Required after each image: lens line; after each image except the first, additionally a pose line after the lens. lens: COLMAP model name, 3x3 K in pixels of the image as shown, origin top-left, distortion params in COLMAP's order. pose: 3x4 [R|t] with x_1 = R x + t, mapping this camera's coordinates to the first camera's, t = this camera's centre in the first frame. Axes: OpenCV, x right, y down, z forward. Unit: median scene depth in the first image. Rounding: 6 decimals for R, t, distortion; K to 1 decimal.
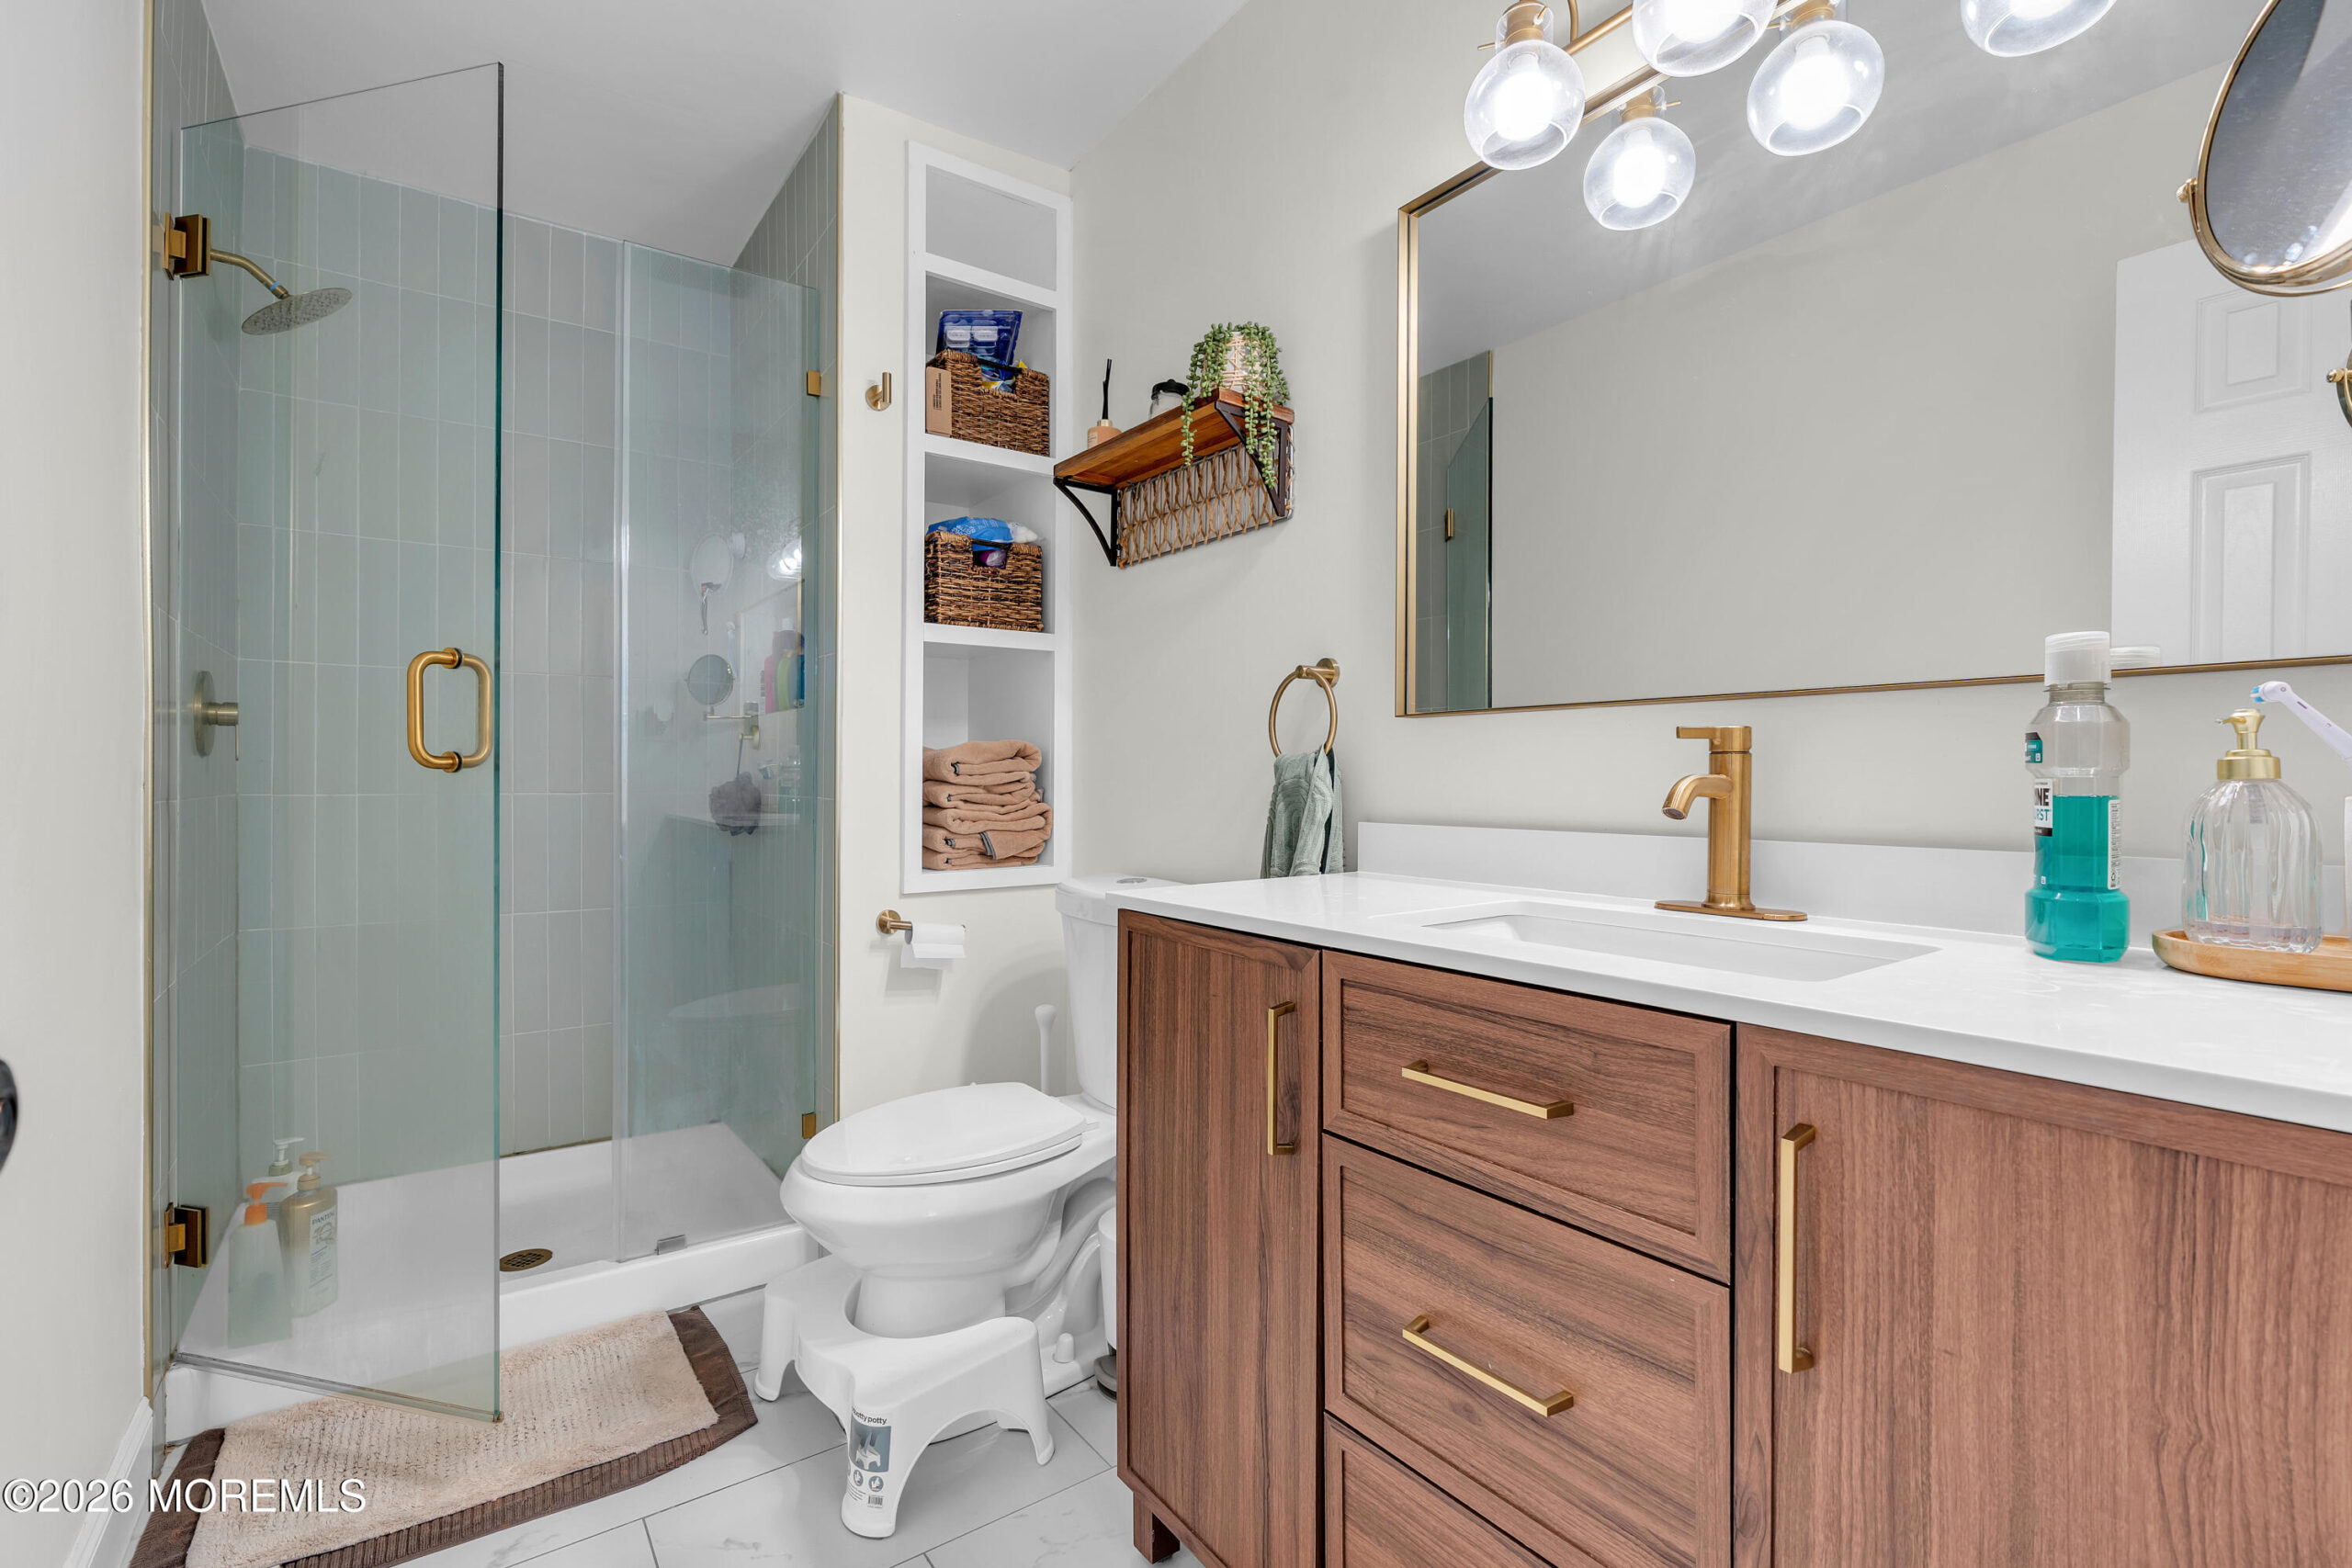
lens RADIAL K [[1060.3, 0, 1182.0], [0, 1060.3, 774.7], [0, 0, 1]] dist [-0.011513, 0.000604]
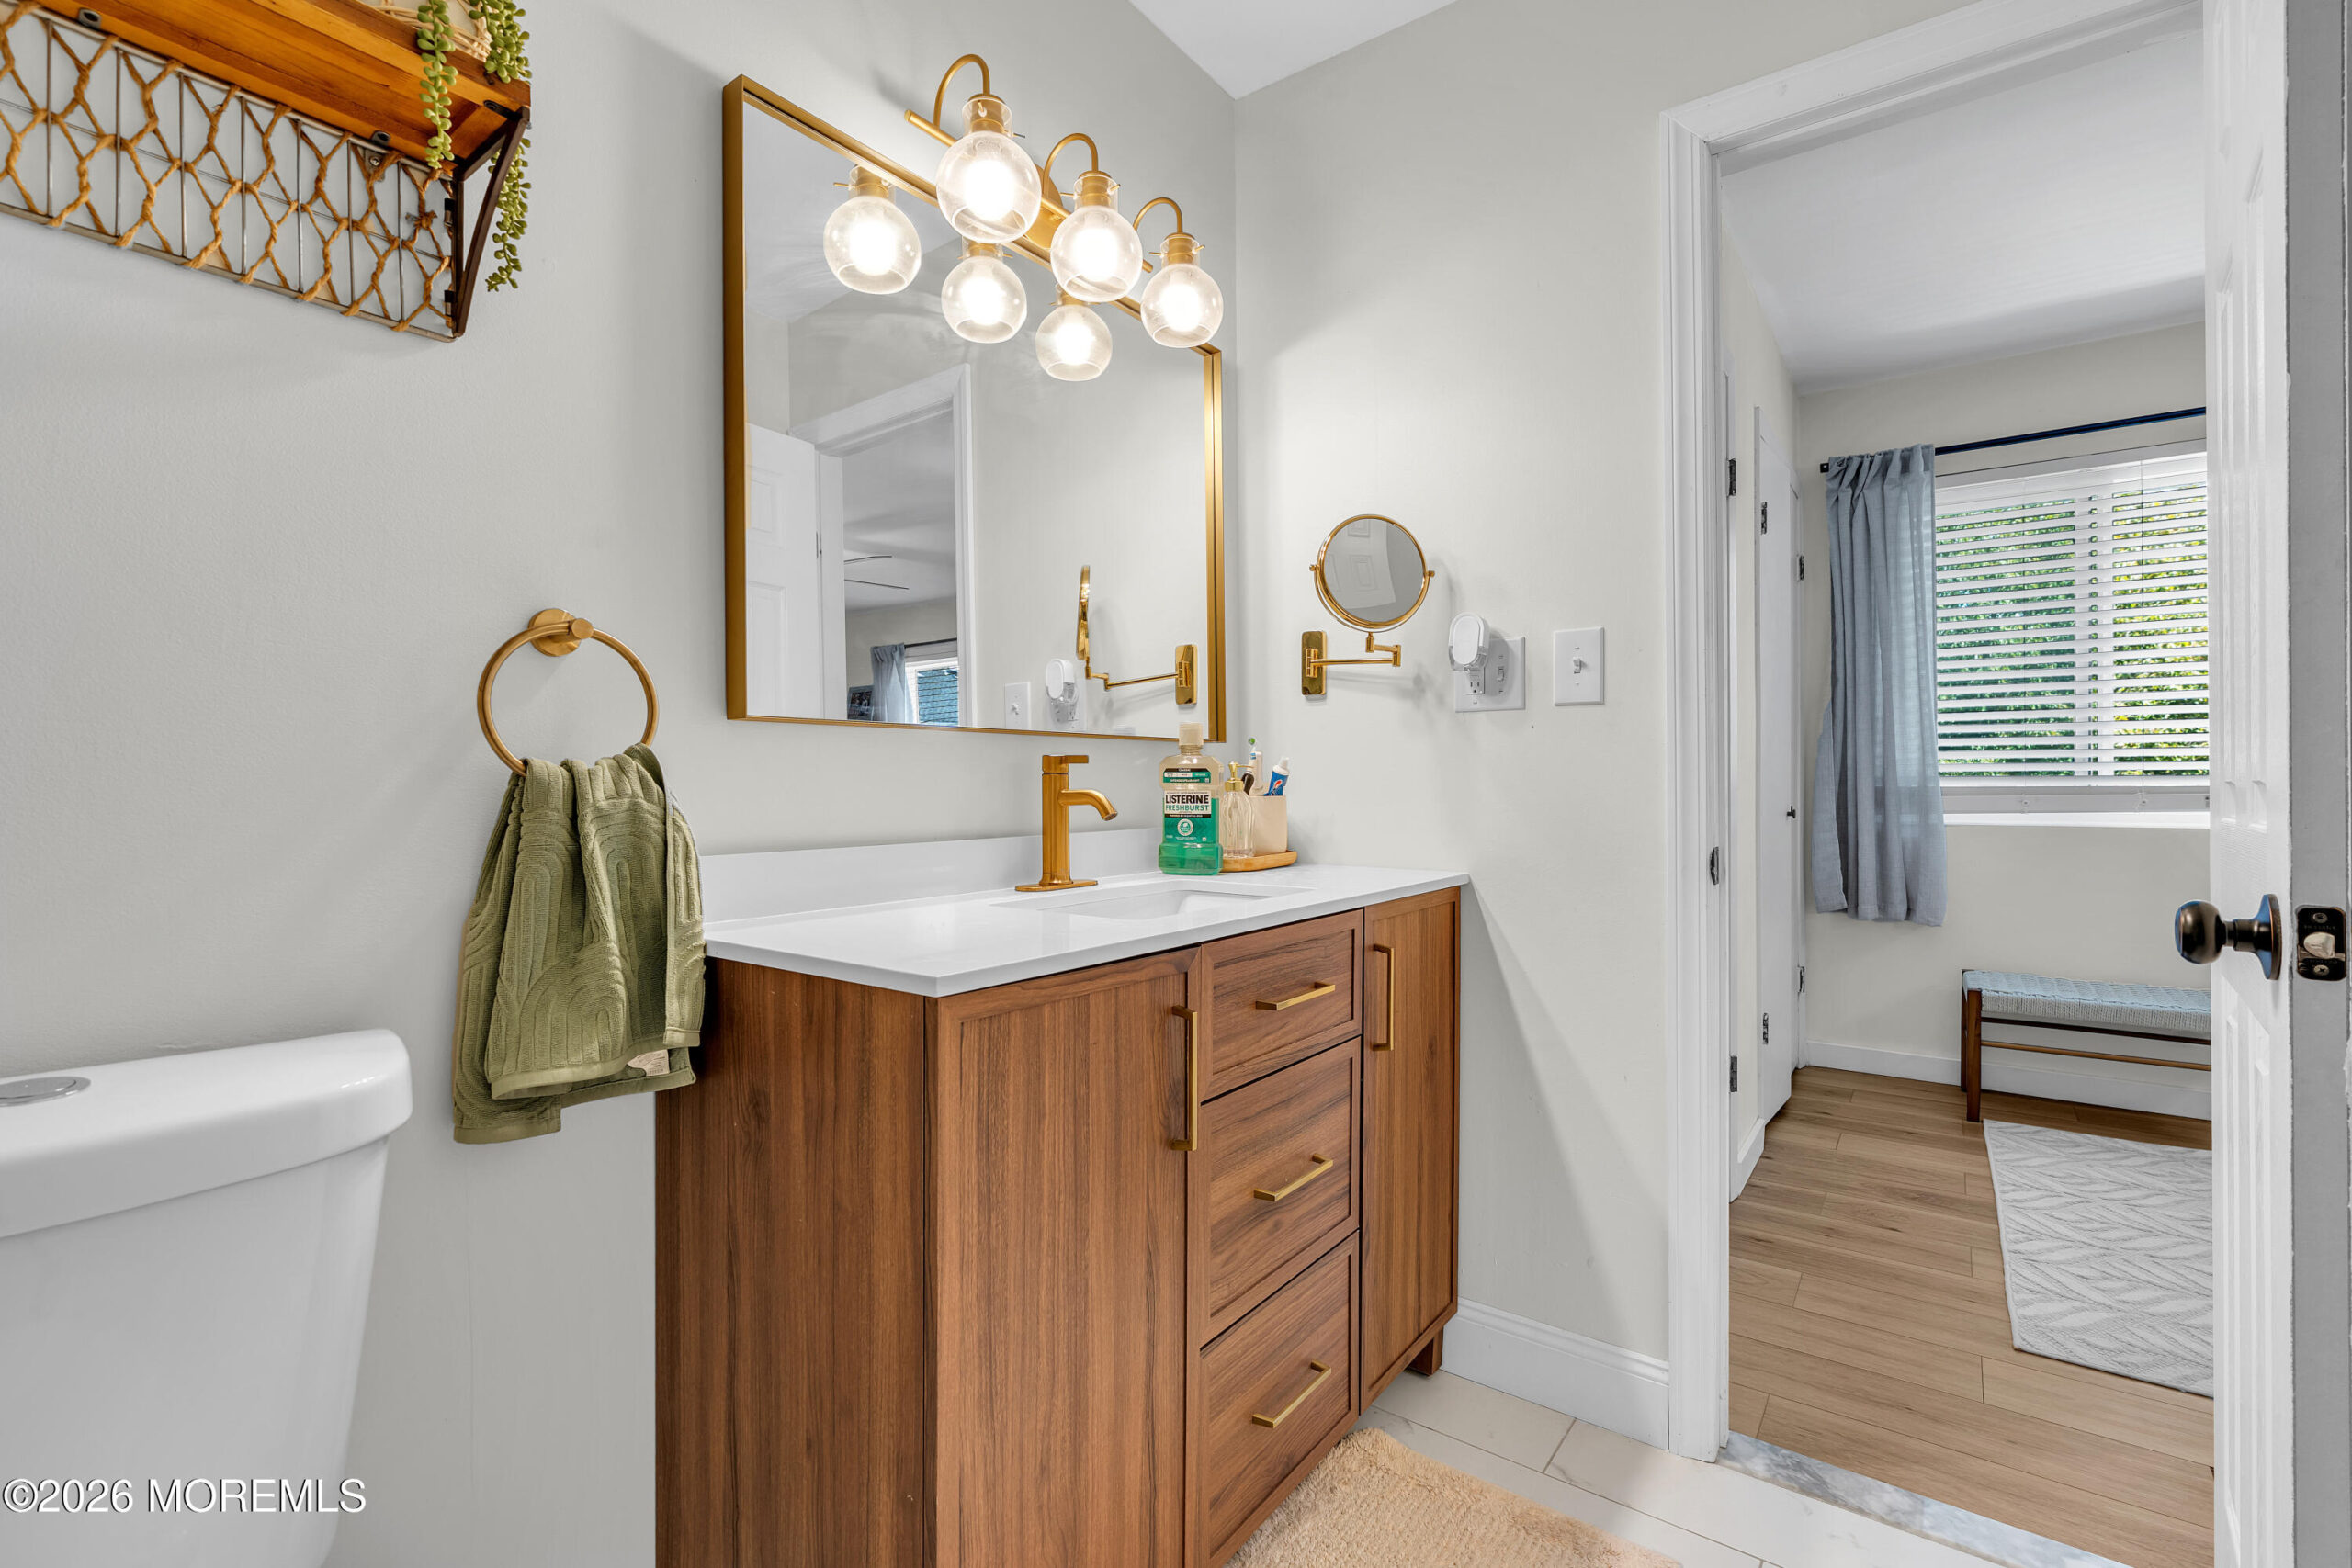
lens RADIAL K [[1051.5, 0, 1172.7], [0, 1051.5, 786.0], [0, 0, 1]] dist [-0.011382, 0.006409]
pose [[-0.295178, -0.000030, 0.955442, -0.832884], [0.004185, 0.999990, 0.001324, -0.005828], [-0.955433, 0.004389, -0.295175, 1.211597]]
